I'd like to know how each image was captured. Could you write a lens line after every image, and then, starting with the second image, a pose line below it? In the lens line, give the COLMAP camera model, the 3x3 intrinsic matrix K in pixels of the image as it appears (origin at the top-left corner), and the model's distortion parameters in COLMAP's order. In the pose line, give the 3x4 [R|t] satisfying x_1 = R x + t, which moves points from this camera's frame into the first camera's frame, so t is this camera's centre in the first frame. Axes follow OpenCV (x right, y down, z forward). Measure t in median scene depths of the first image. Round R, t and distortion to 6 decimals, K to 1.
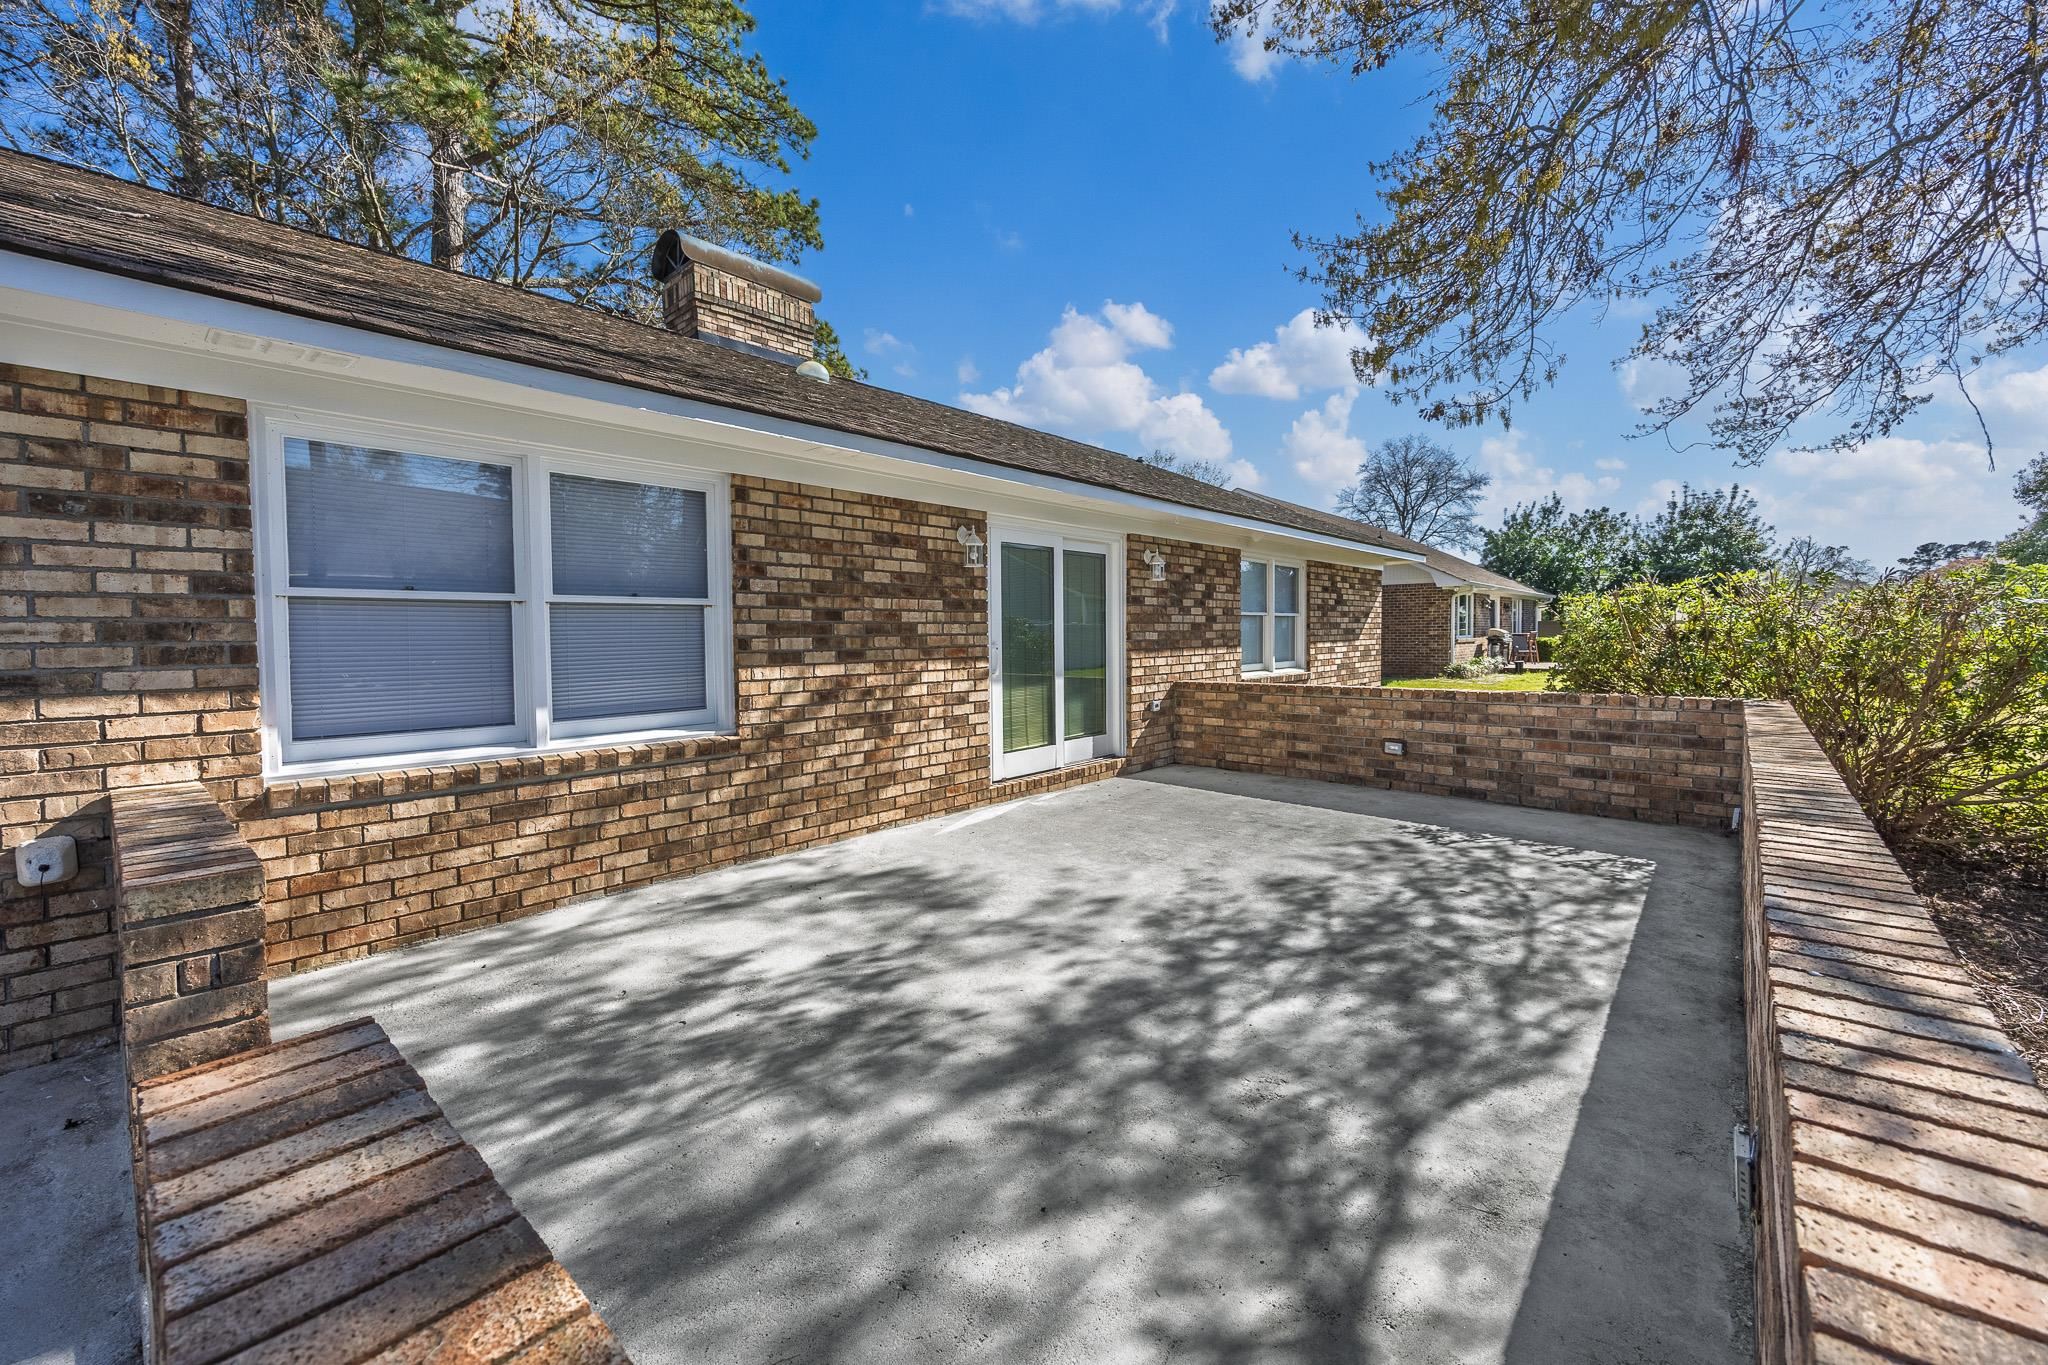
lens RADIAL K [[788.0, 0, 1041.1], [0, 788.0, 660.7], [0, 0, 1]] dist [-0.000958, -0.000379]
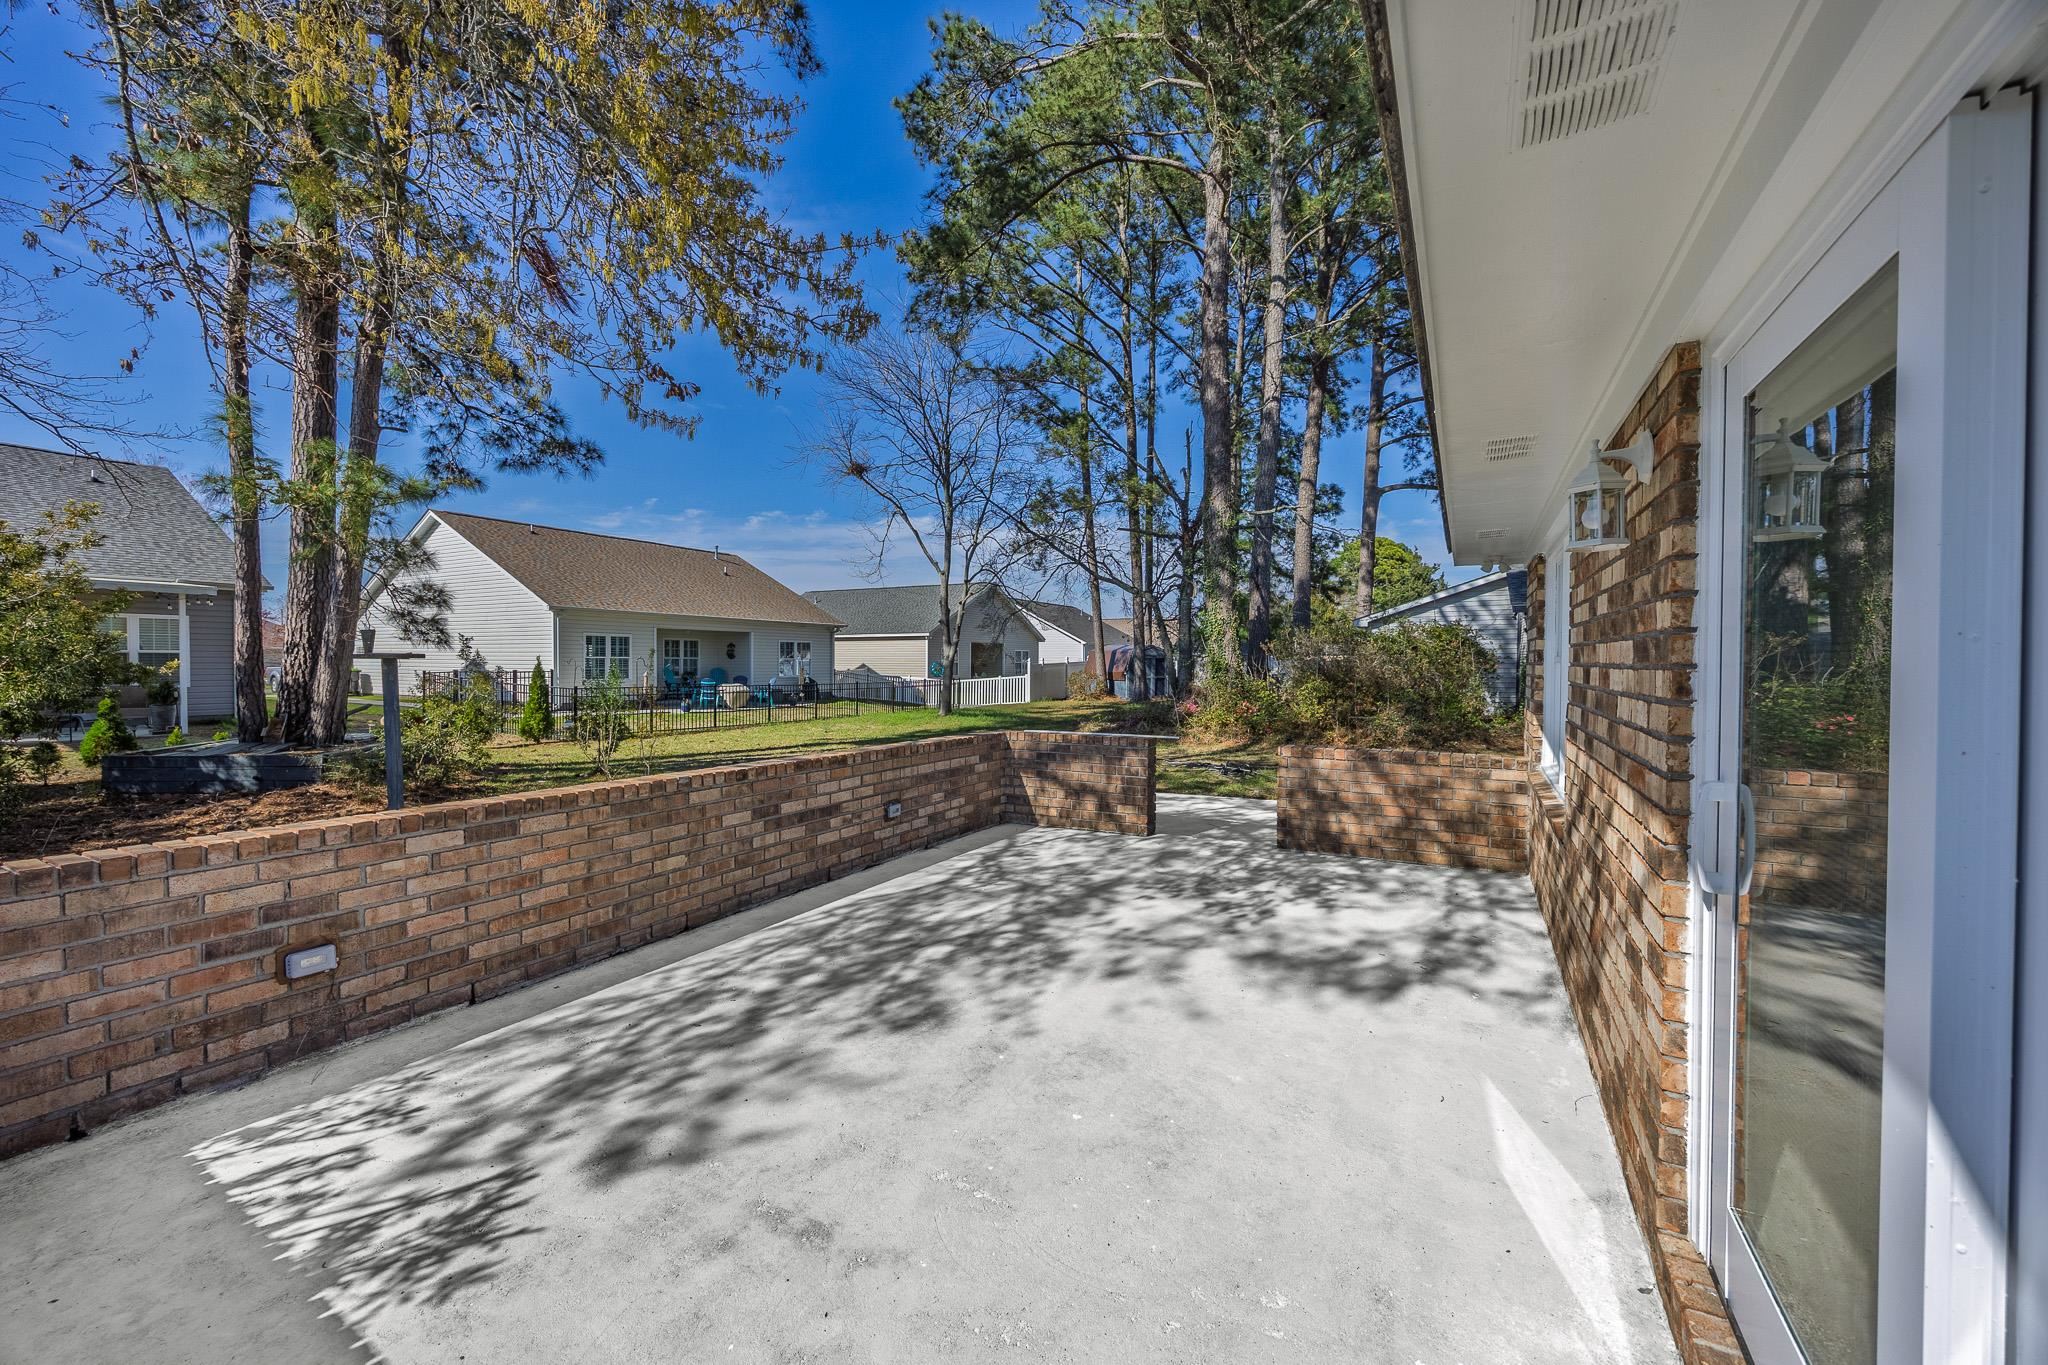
lens RADIAL K [[788.0, 0, 1026.9], [0, 788.0, 674.0], [0, 0, 1]] dist [-0.000958, -0.000379]
pose [[-0.980320, 0.010497, -0.197136, 0.439736], [0.001423, 0.998935, 0.046118, -0.125615], [0.197411, 0.044930, -0.979291, 2.228137]]
